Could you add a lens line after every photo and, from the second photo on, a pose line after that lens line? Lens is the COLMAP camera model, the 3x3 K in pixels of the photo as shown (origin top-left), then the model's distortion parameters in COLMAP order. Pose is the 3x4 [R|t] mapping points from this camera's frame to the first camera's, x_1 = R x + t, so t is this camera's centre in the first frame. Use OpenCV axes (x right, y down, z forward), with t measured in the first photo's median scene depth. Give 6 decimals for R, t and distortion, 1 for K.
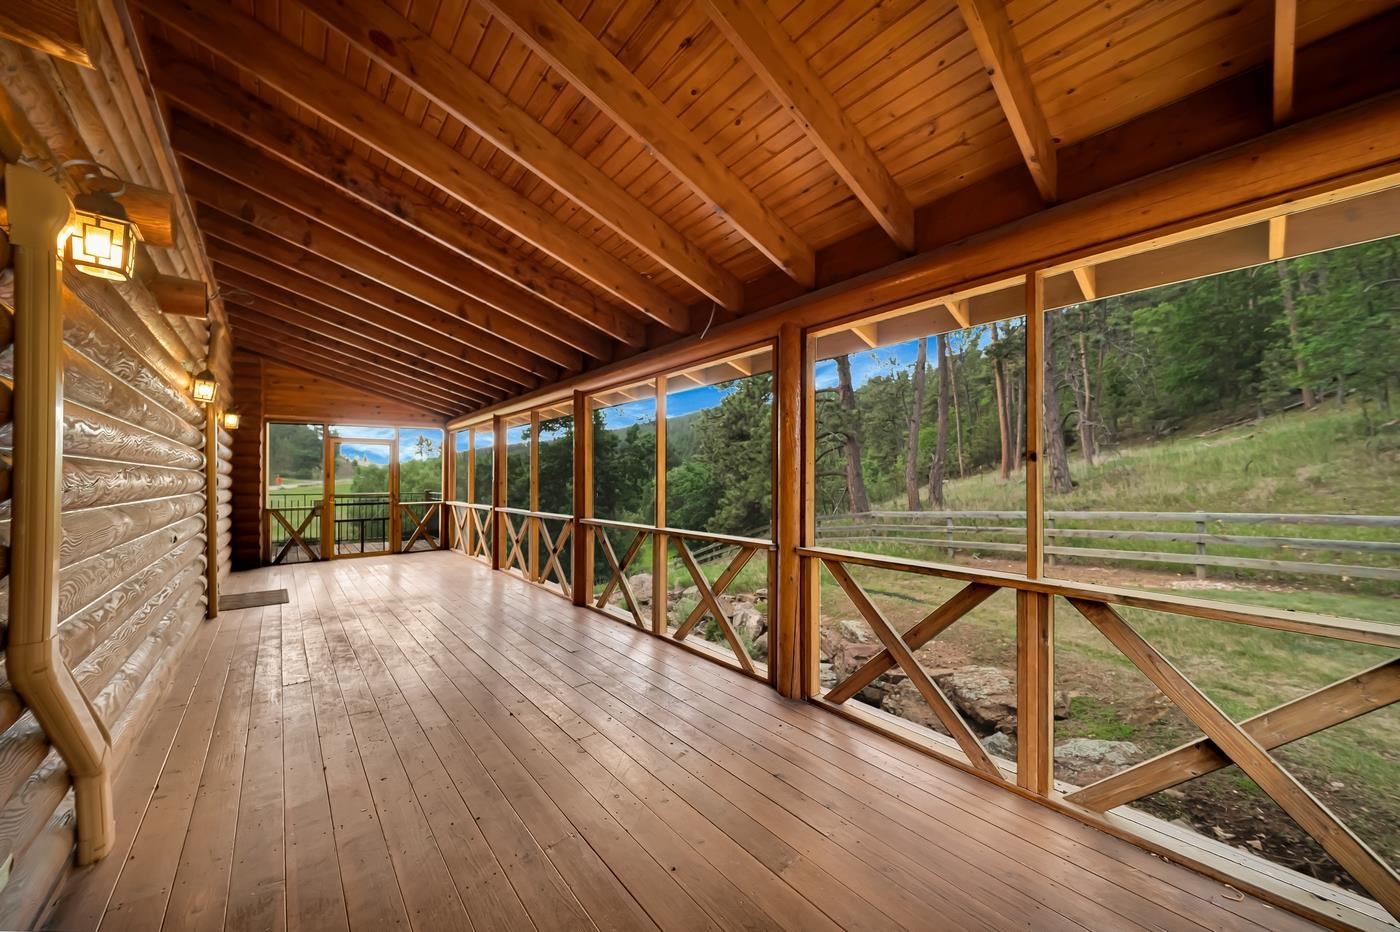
lens RADIAL K [[479.2, 0, 698.8], [0, 479.2, 482.1], [0, 0, 1]] dist [0.018367, -0.006604]
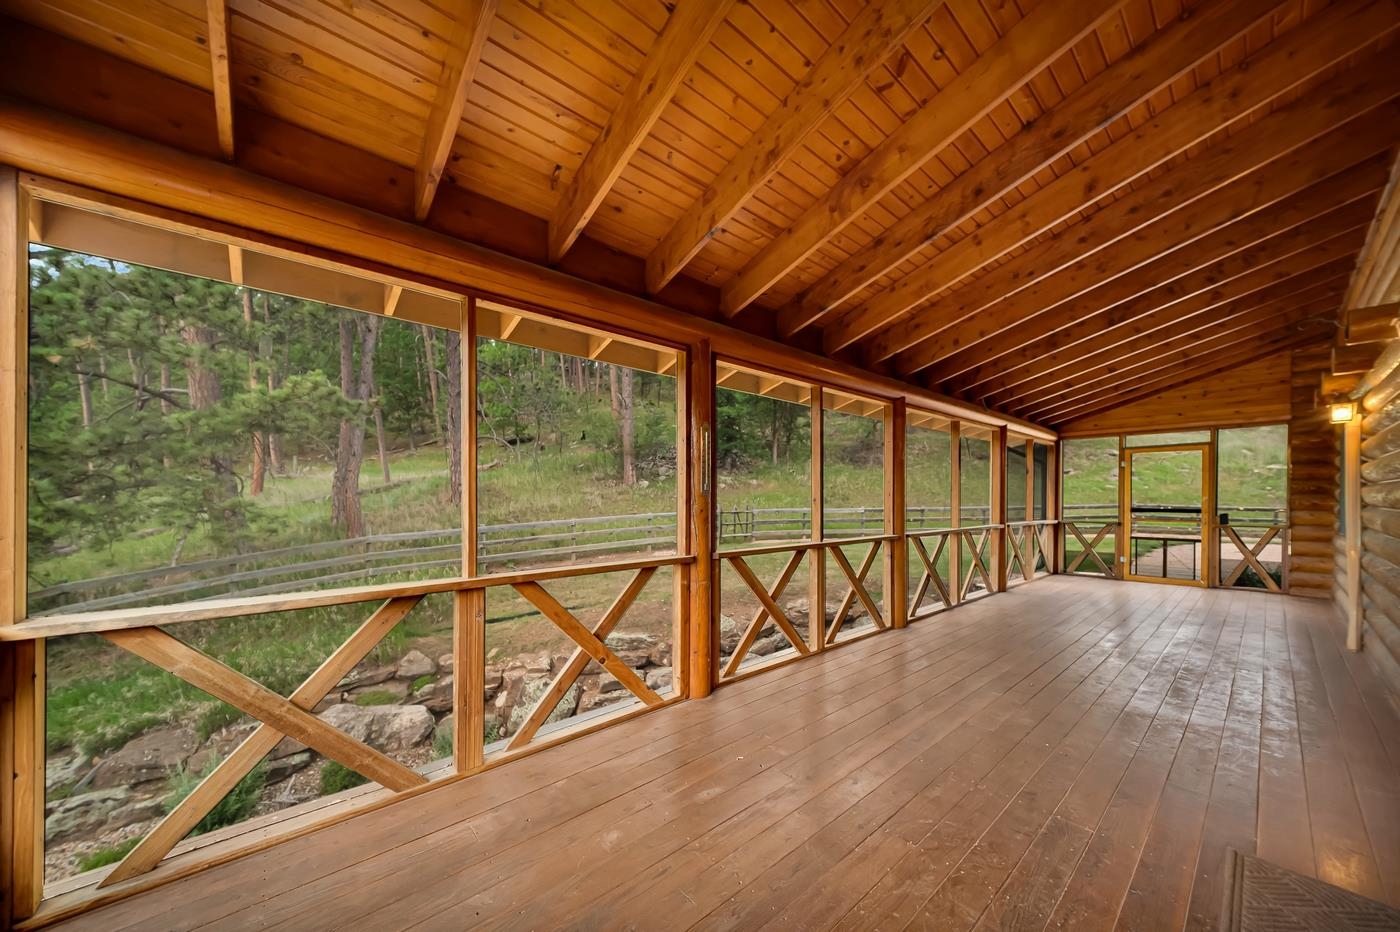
lens RADIAL K [[479.2, 0, 698.8], [0, 479.2, 482.1], [0, 0, 1]] dist [0.018367, -0.006604]
pose [[0.010473, 0.015770, 0.999821, -1.518585], [-0.004506, 0.999866, -0.015724, -0.009258], [-0.999935, -0.004341, 0.010542, 1.741088]]
